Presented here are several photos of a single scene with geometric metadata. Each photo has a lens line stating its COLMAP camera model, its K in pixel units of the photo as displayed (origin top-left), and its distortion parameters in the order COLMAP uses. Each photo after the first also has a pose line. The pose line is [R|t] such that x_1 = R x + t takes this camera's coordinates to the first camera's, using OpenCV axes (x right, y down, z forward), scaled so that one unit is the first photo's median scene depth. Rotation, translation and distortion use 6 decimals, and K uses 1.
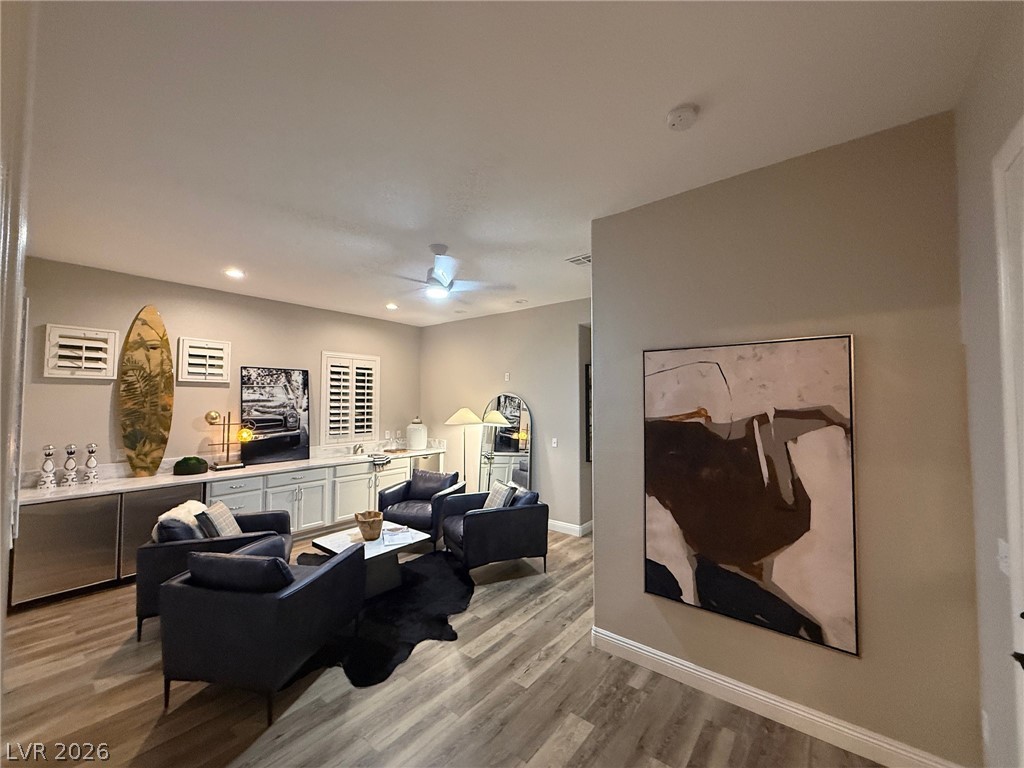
lens RADIAL K [[407.1, 0, 510.8], [0, 407.1, 386.0], [0, 0, 1]] dist [-0.001355, 0.000148]
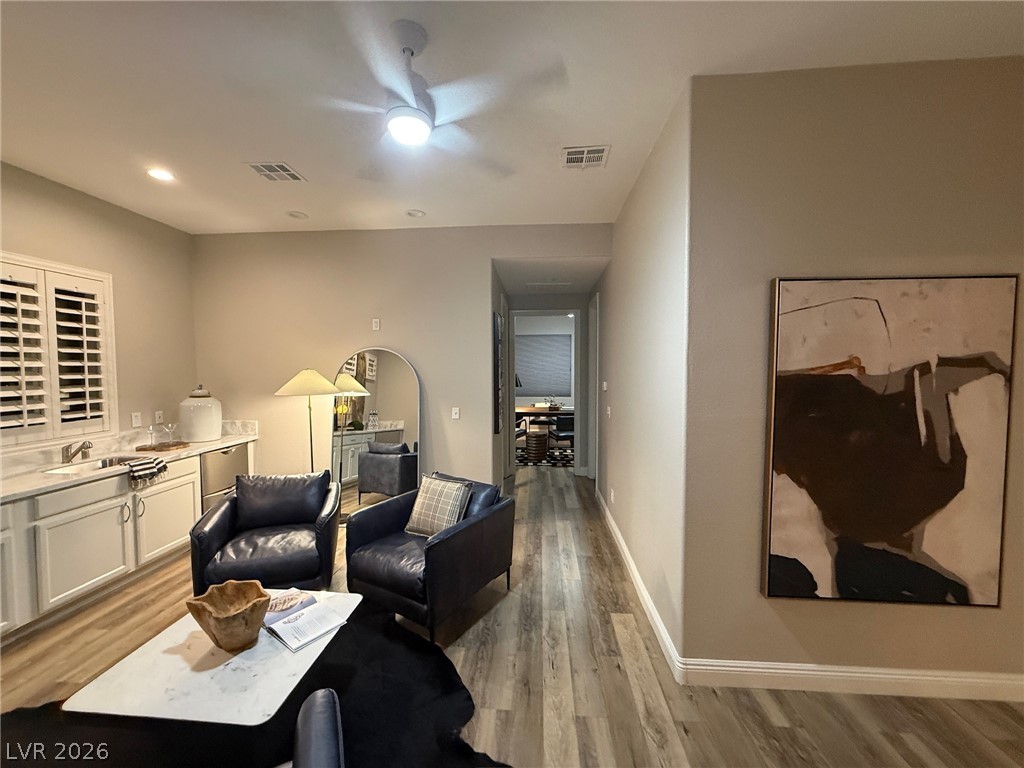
lens RADIAL K [[407.1, 0, 513.2], [0, 407.1, 385.5], [0, 0, 1]] dist [-0.001355, 0.000148]
pose [[0.826640, -0.029288, 0.561969, -0.347587], [-0.017128, 0.996872, 0.077150, 0.040089], [-0.562471, -0.073401, 0.823553, 0.474401]]
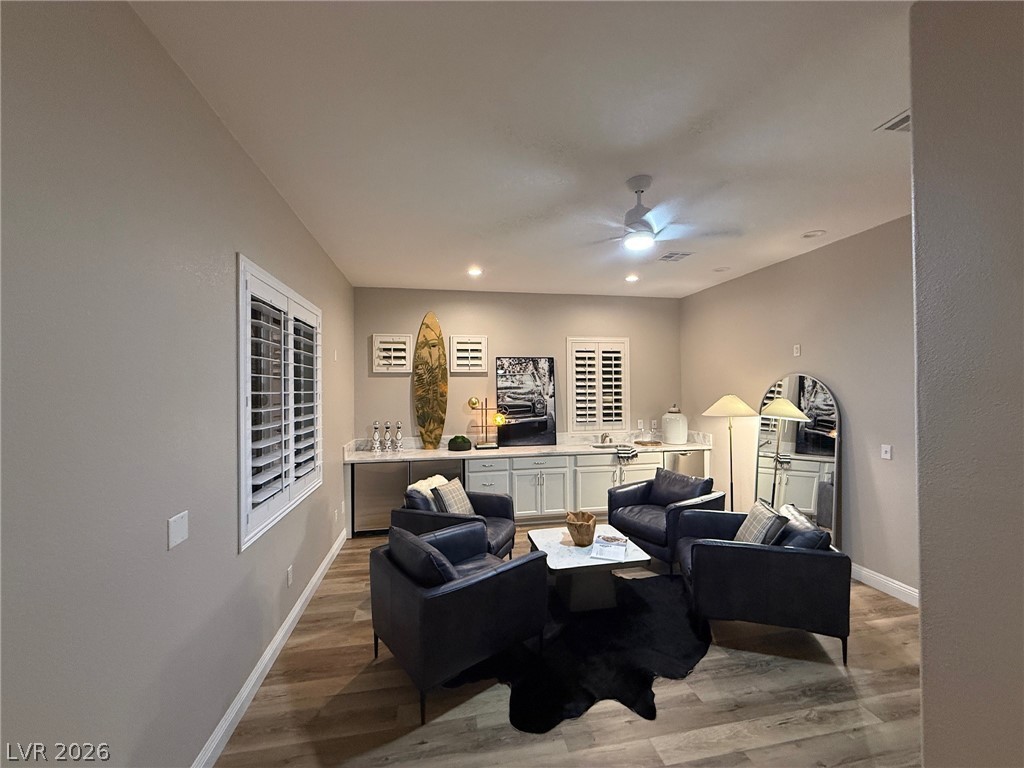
lens RADIAL K [[407.1, 0, 509.3], [0, 407.1, 385.6], [0, 0, 1]] dist [-0.001355, 0.000148]
pose [[0.756484, -0.012009, -0.653902, 0.120461], [0.034720, 0.999159, 0.021817, 0.009146], [0.653090, -0.039208, 0.756265, 0.253937]]
